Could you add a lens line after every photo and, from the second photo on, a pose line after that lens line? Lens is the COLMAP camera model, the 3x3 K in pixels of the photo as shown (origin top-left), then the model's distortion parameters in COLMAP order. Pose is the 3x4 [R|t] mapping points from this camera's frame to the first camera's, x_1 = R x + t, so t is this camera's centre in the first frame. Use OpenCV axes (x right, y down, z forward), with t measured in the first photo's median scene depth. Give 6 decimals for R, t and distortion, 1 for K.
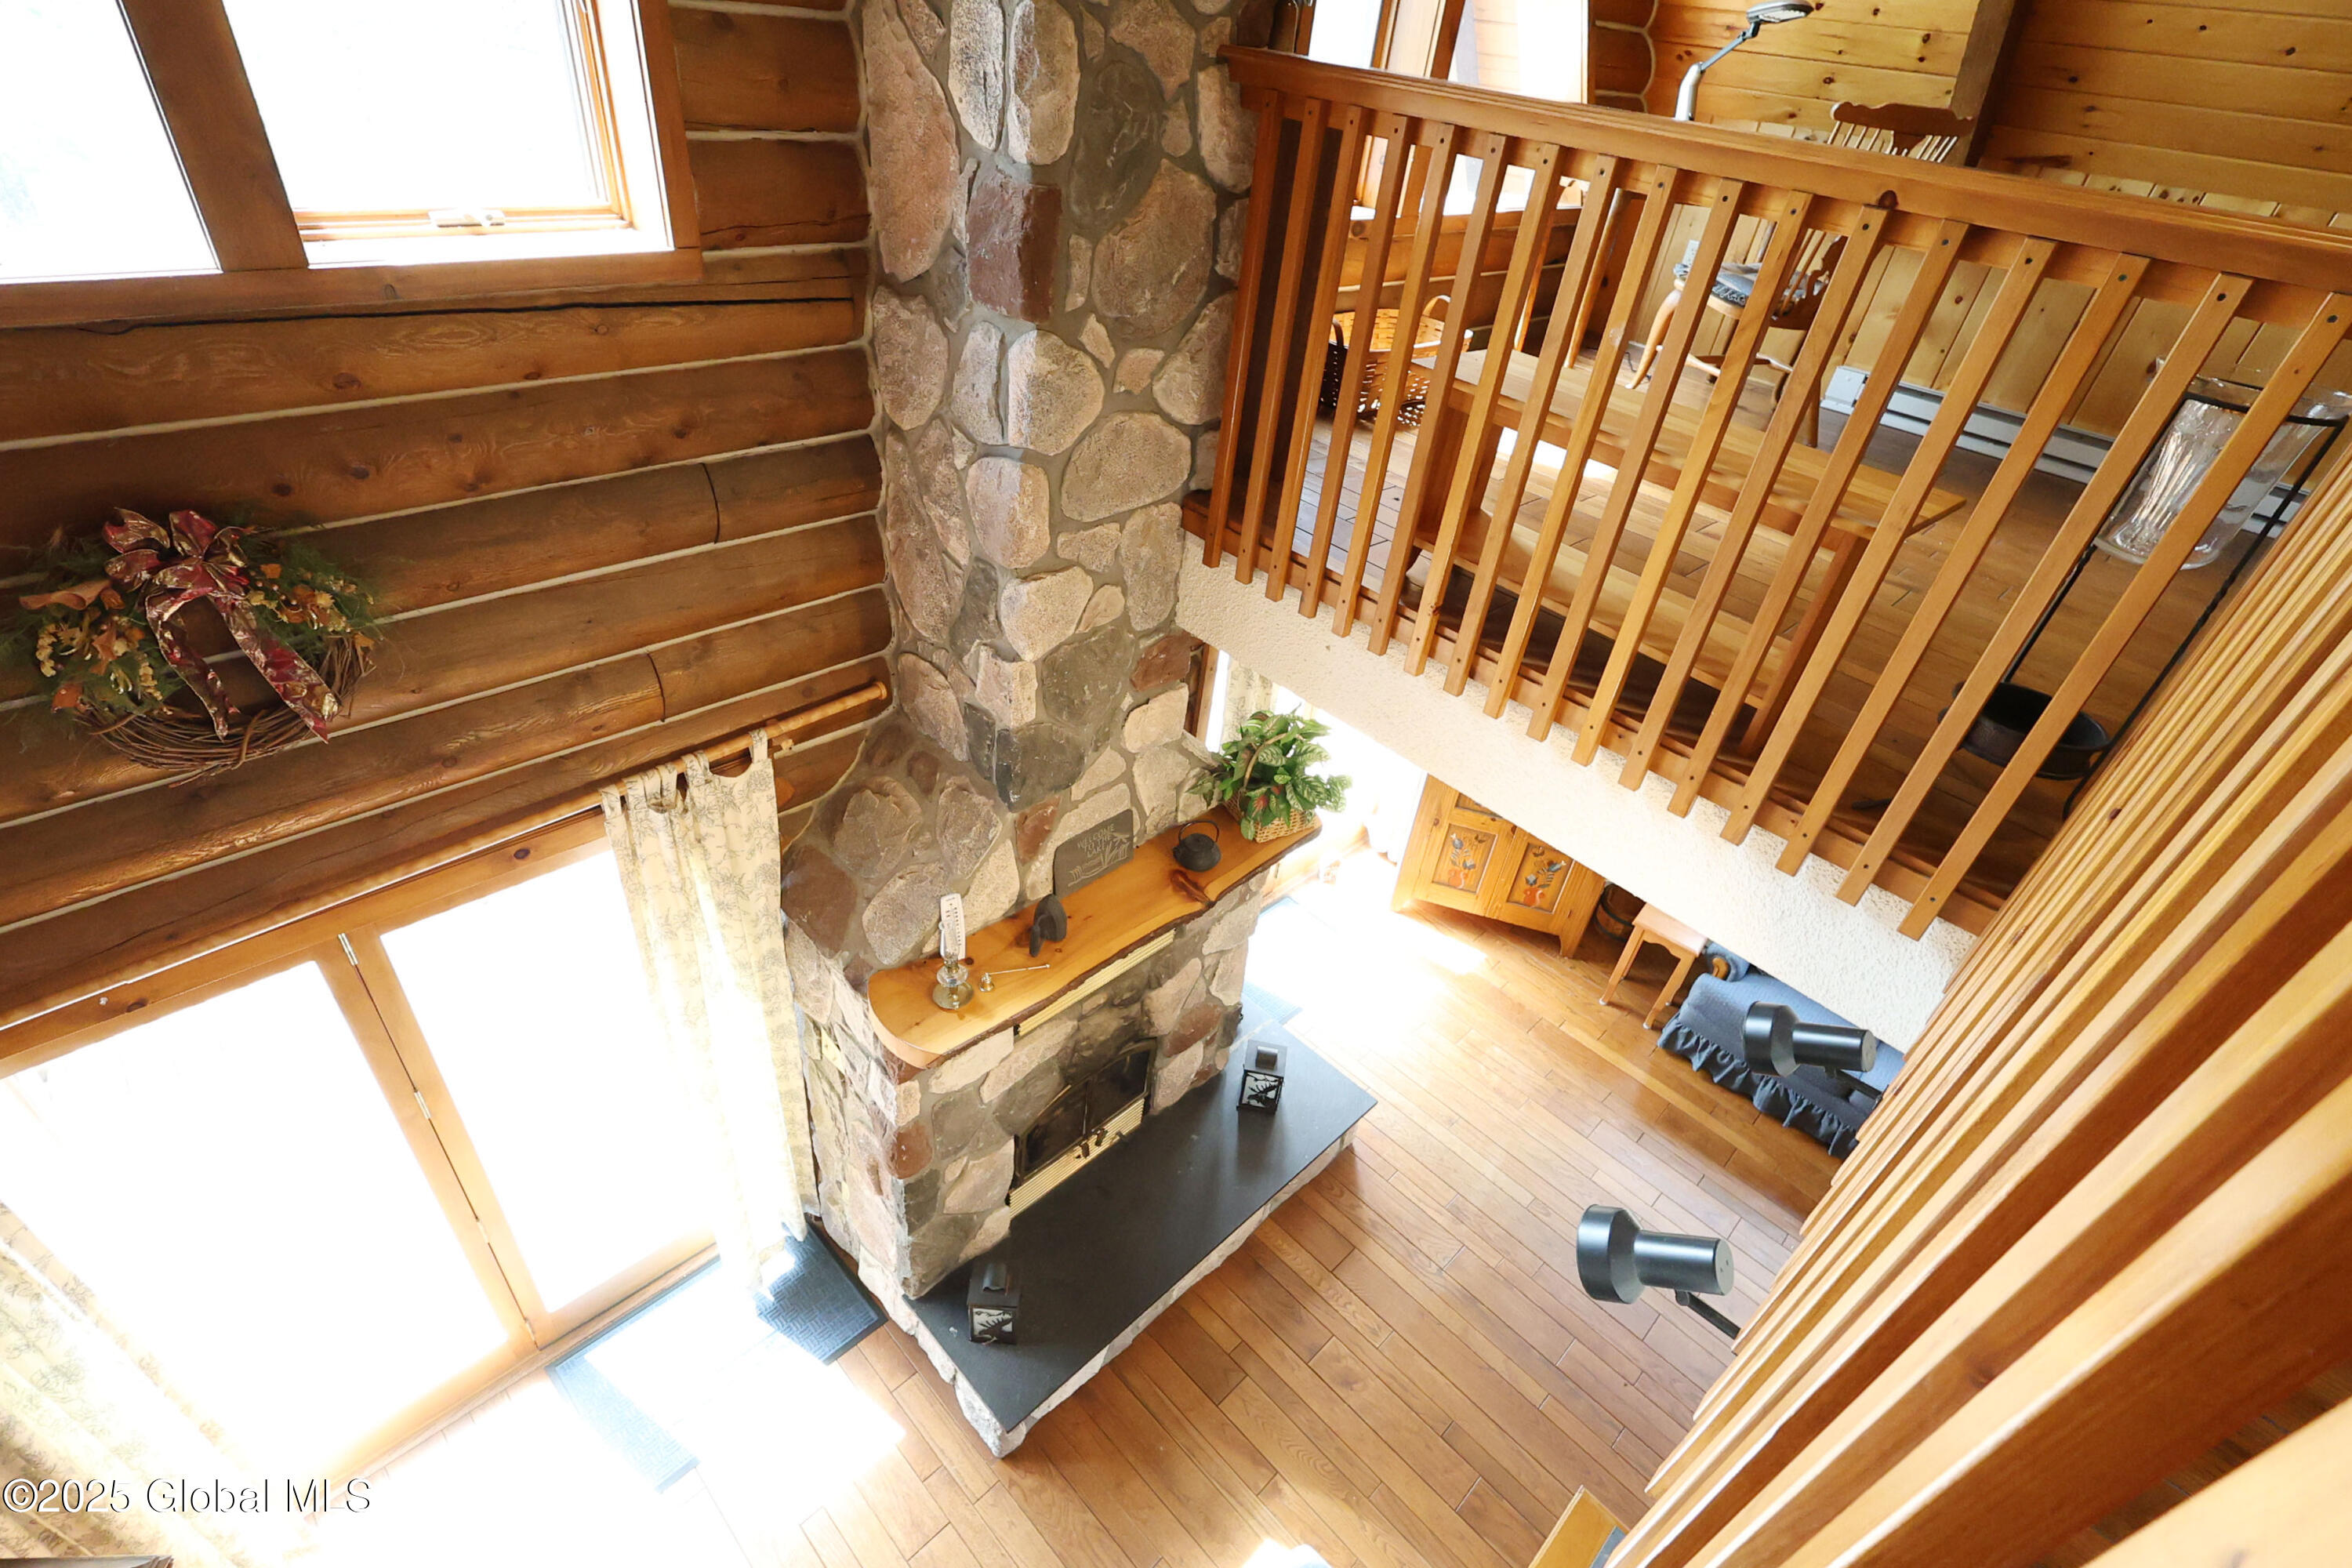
lens RADIAL K [[1080.3, 0, 1174.5], [0, 1080.3, 784.0], [0, 0, 1]] dist [-0.002355, 0.000792]
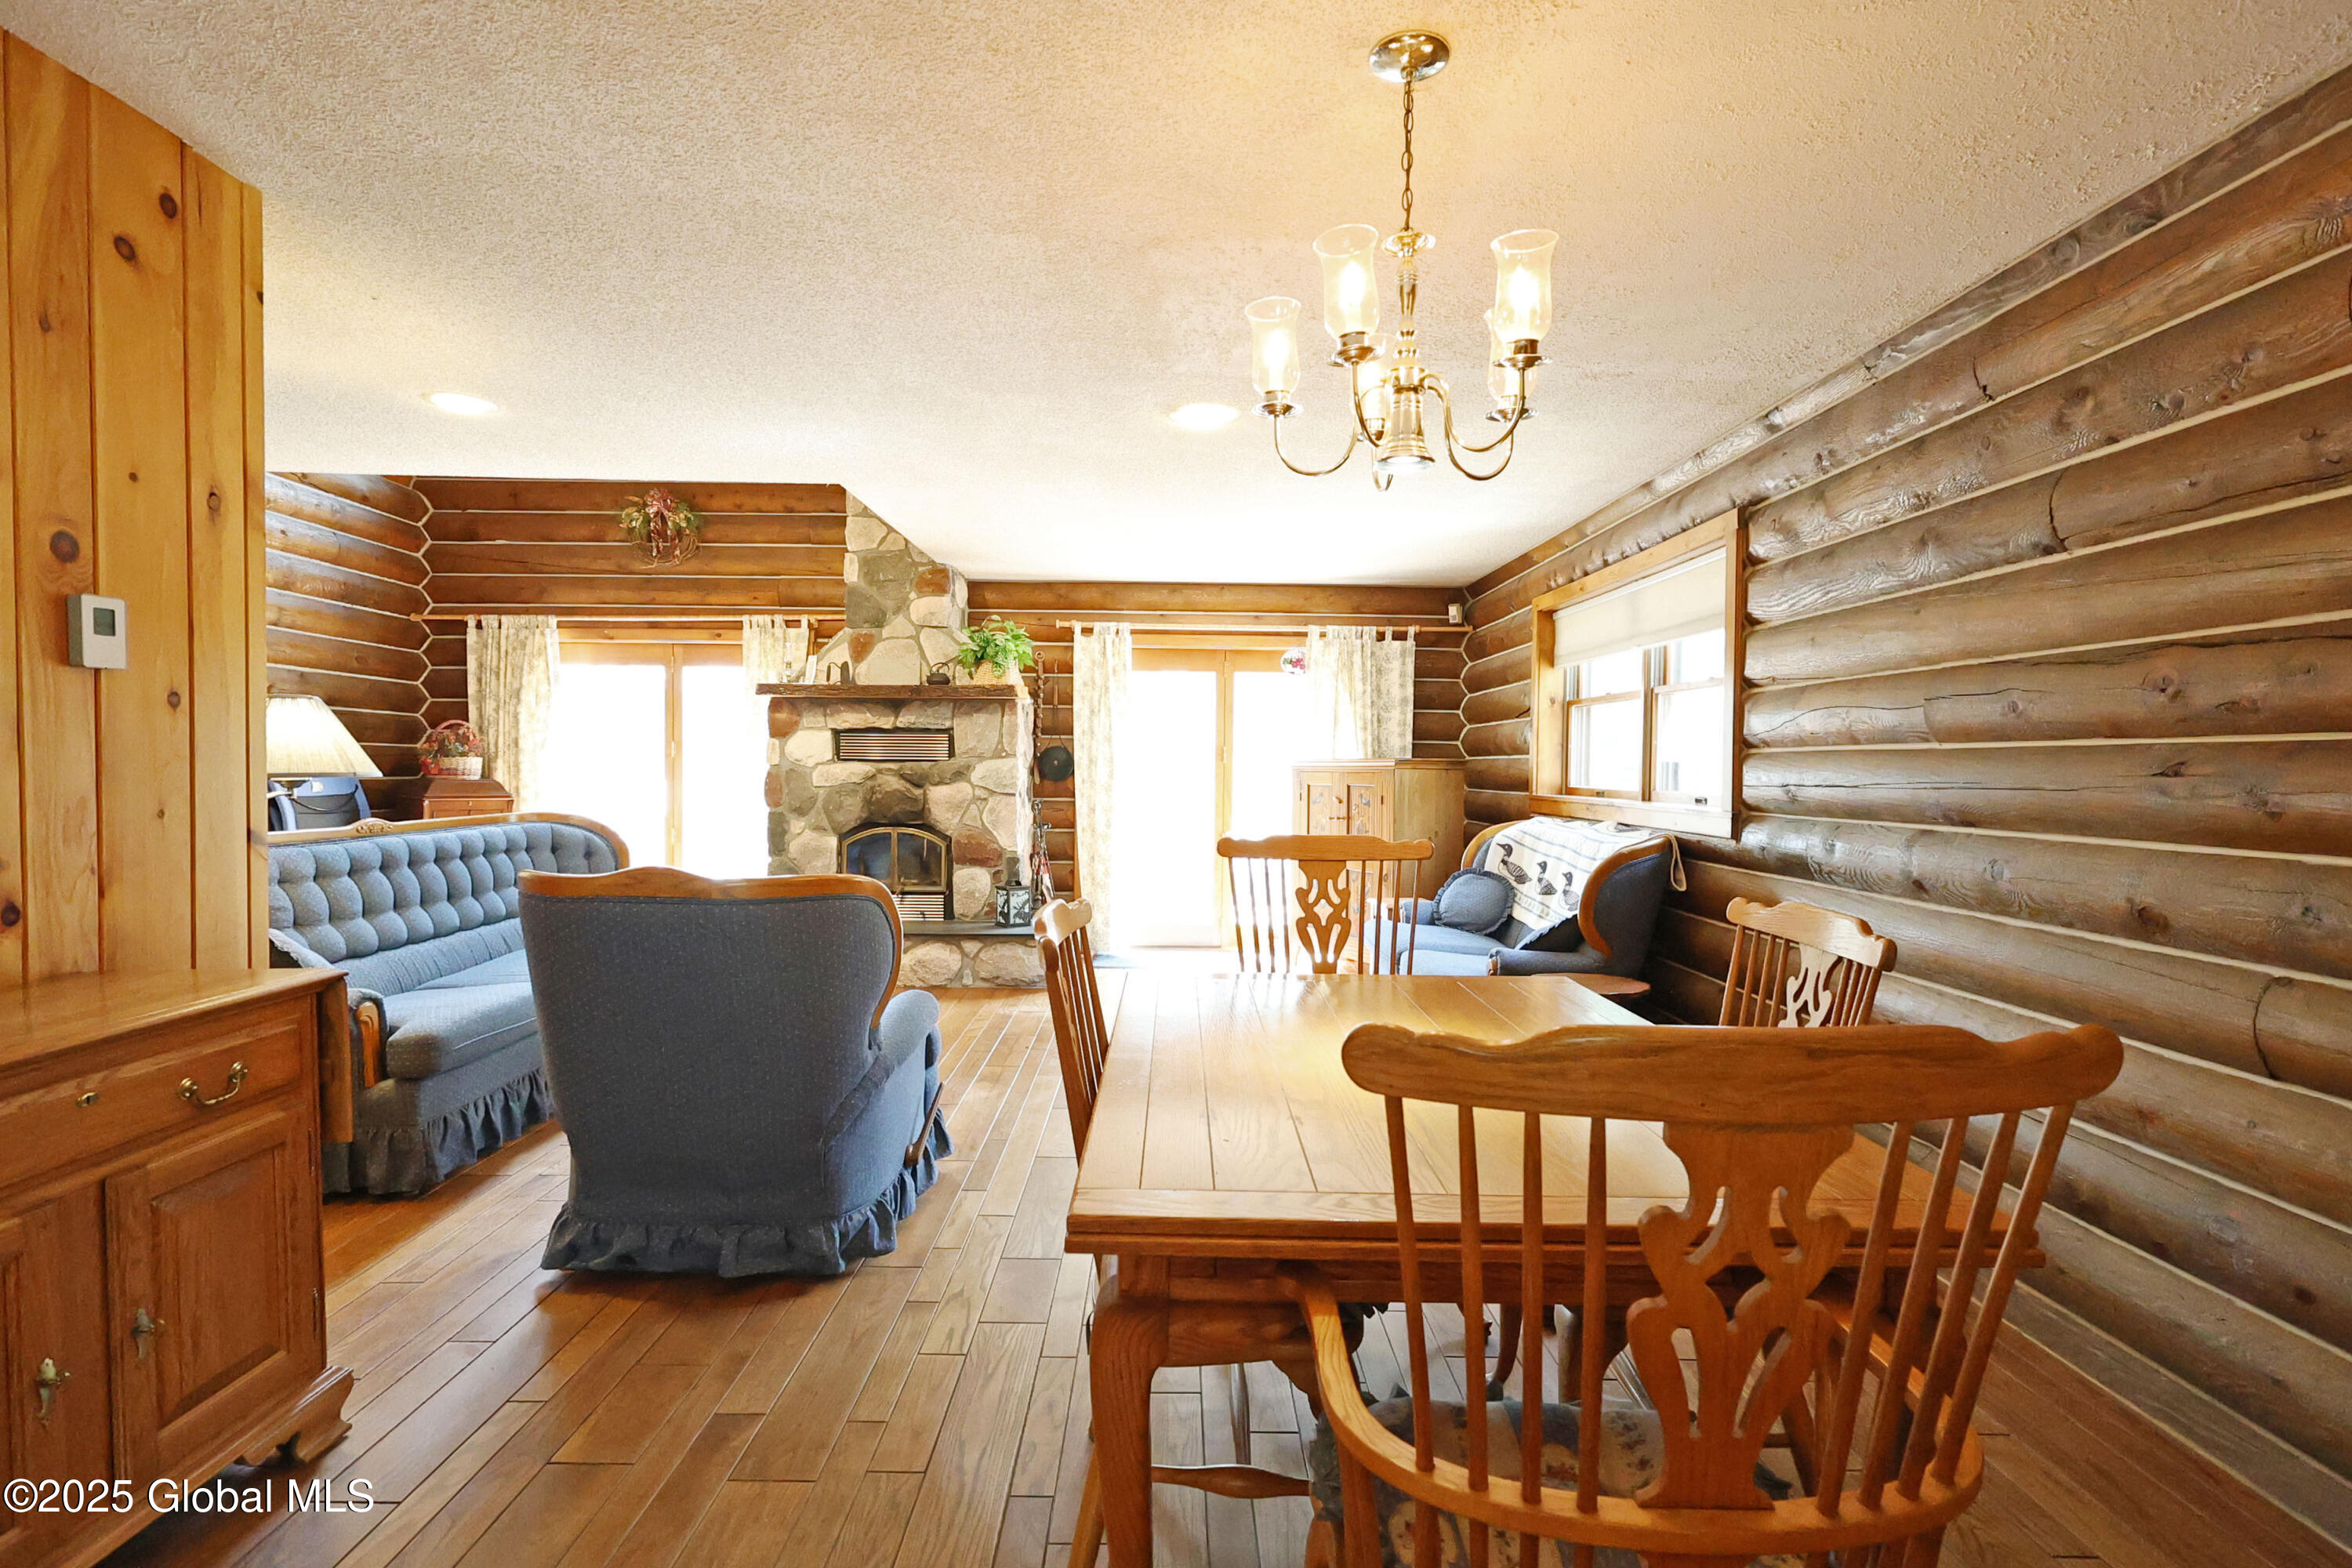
lens RADIAL K [[1080.3, 0, 1173.1], [0, 1080.3, 775.8], [0, 0, 1]] dist [-0.002355, 0.000792]
pose [[0.709130, -0.093692, -0.698825, 1.975548], [-0.356778, 0.807196, -0.470260, 1.147666], [0.608148, 0.582800, 0.538980, 0.372158]]
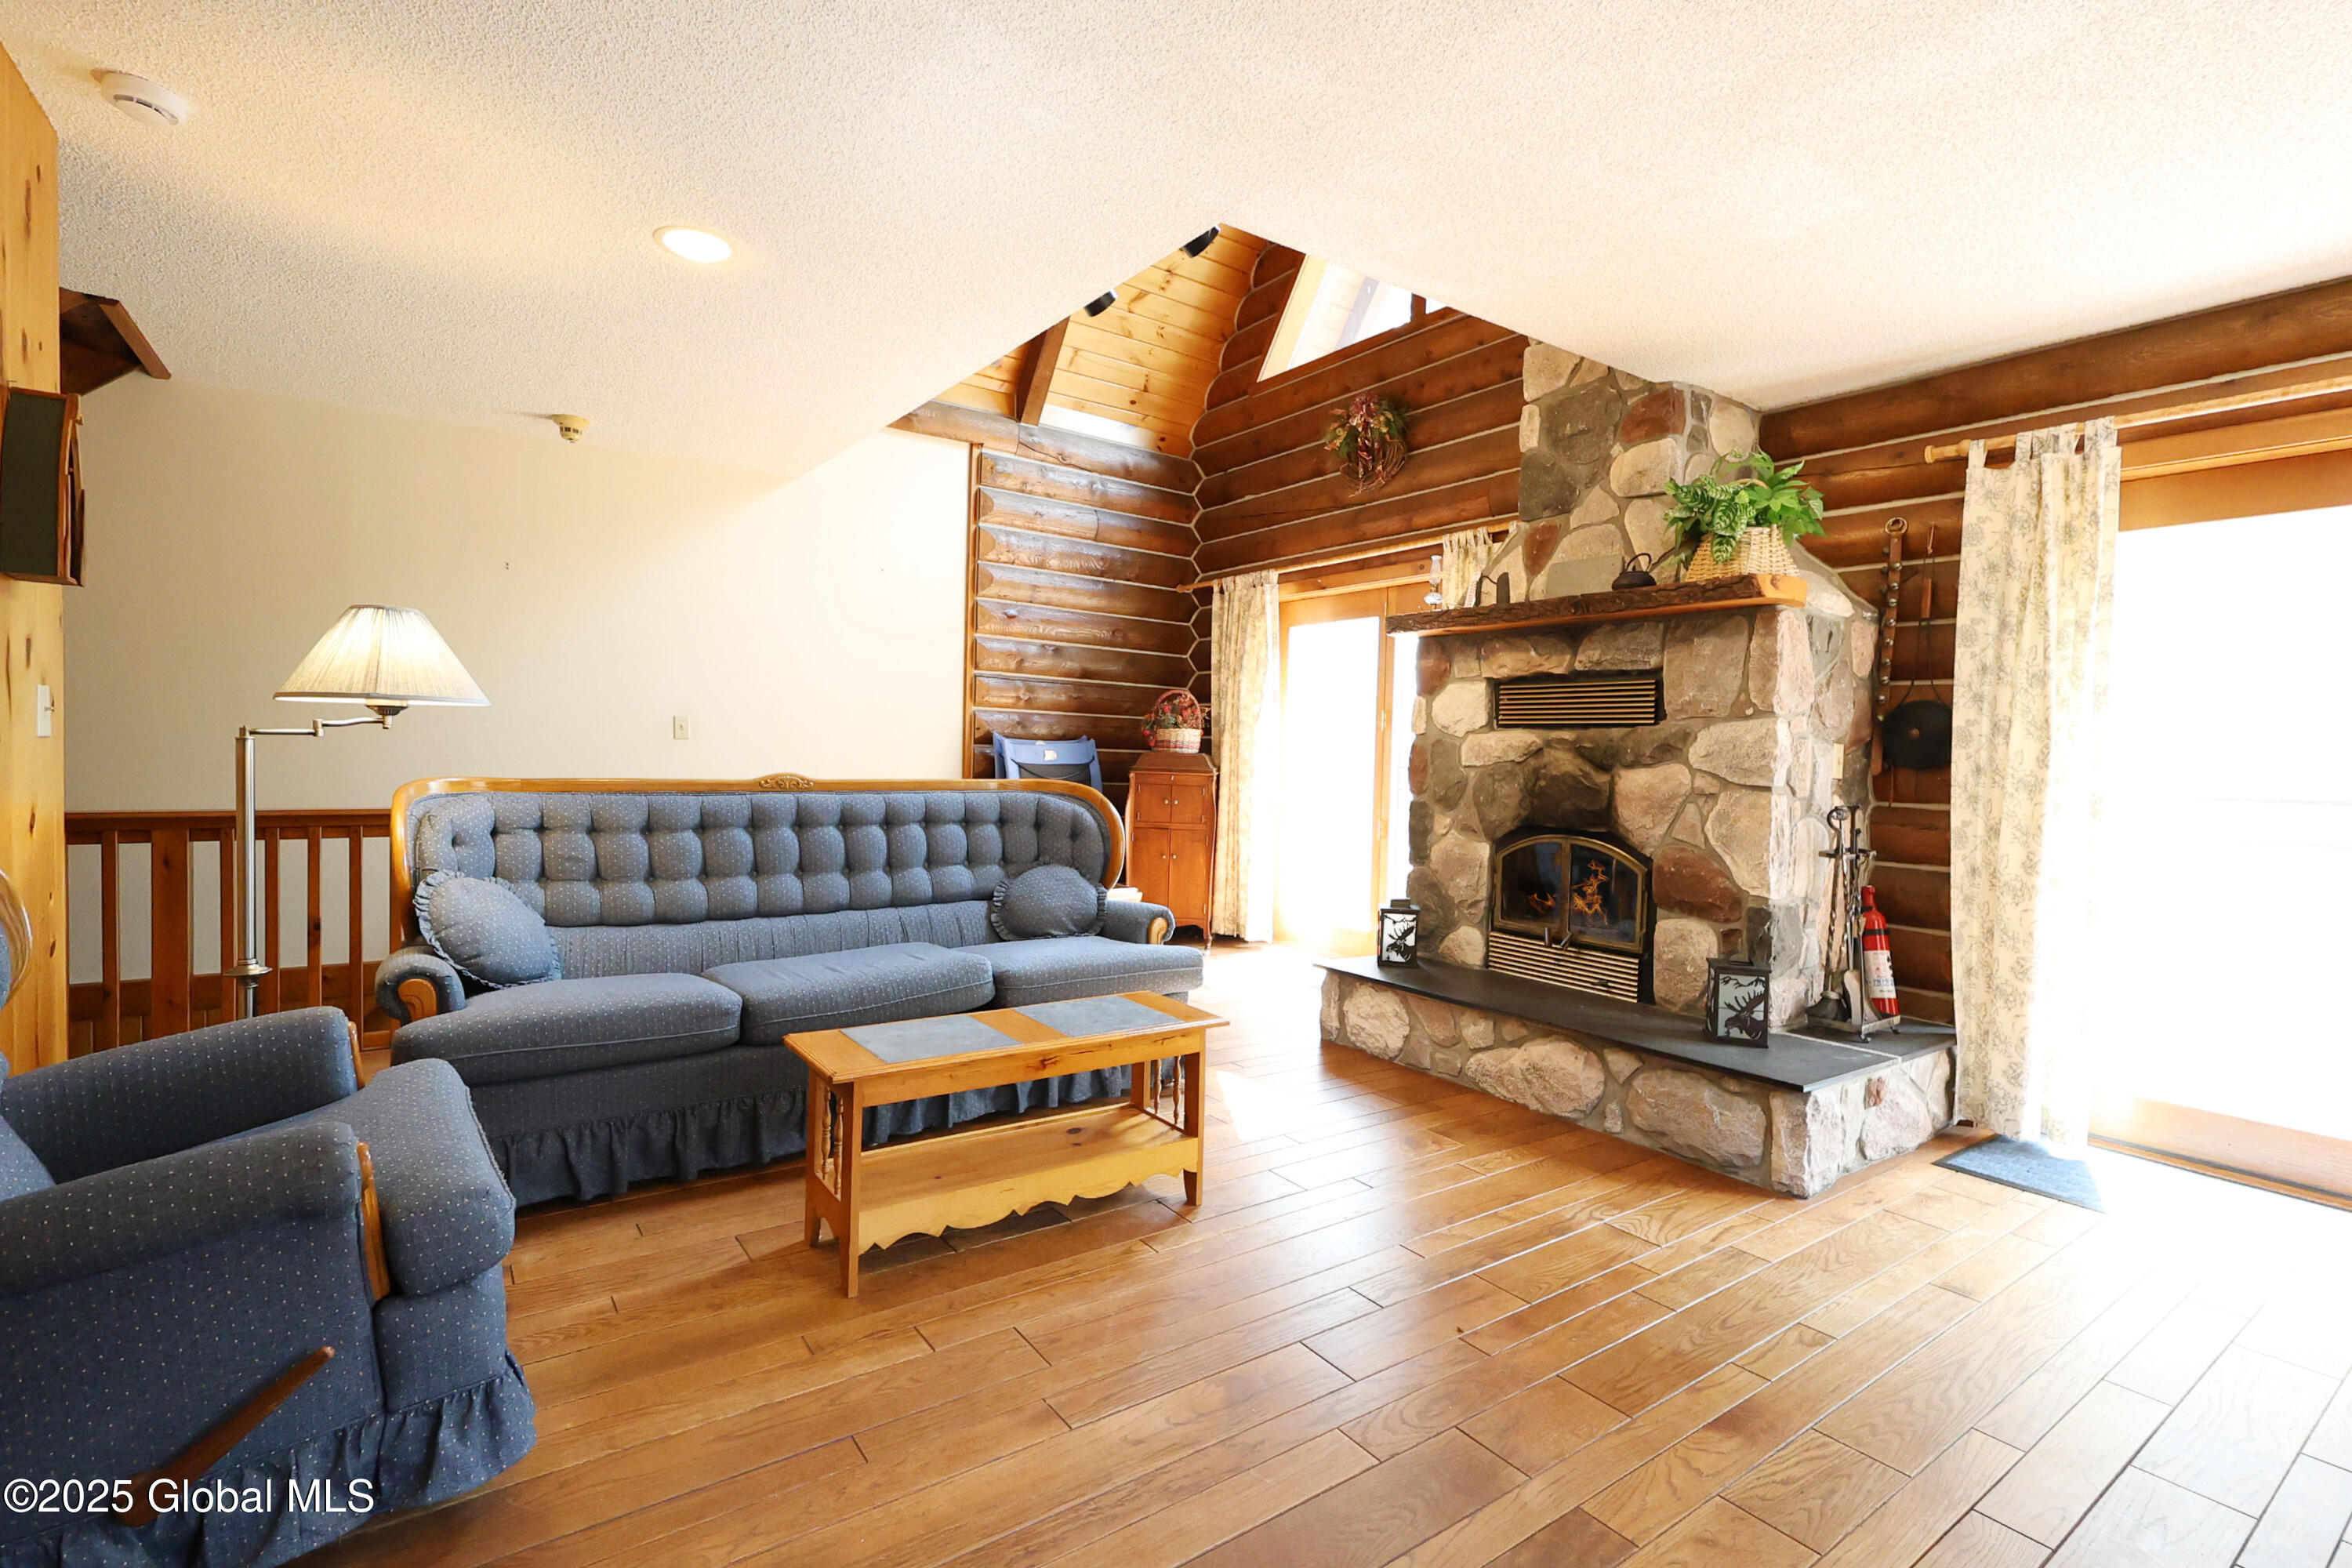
lens RADIAL K [[1080.3, 0, 1185.4], [0, 1080.3, 784.2], [0, 0, 1]] dist [-0.002355, 0.000792]
pose [[-0.152613, -0.082785, -0.984813, 1.392898], [-0.615802, 0.787359, 0.029241, 0.568516], [0.772980, 0.610912, -0.171140, 1.144103]]
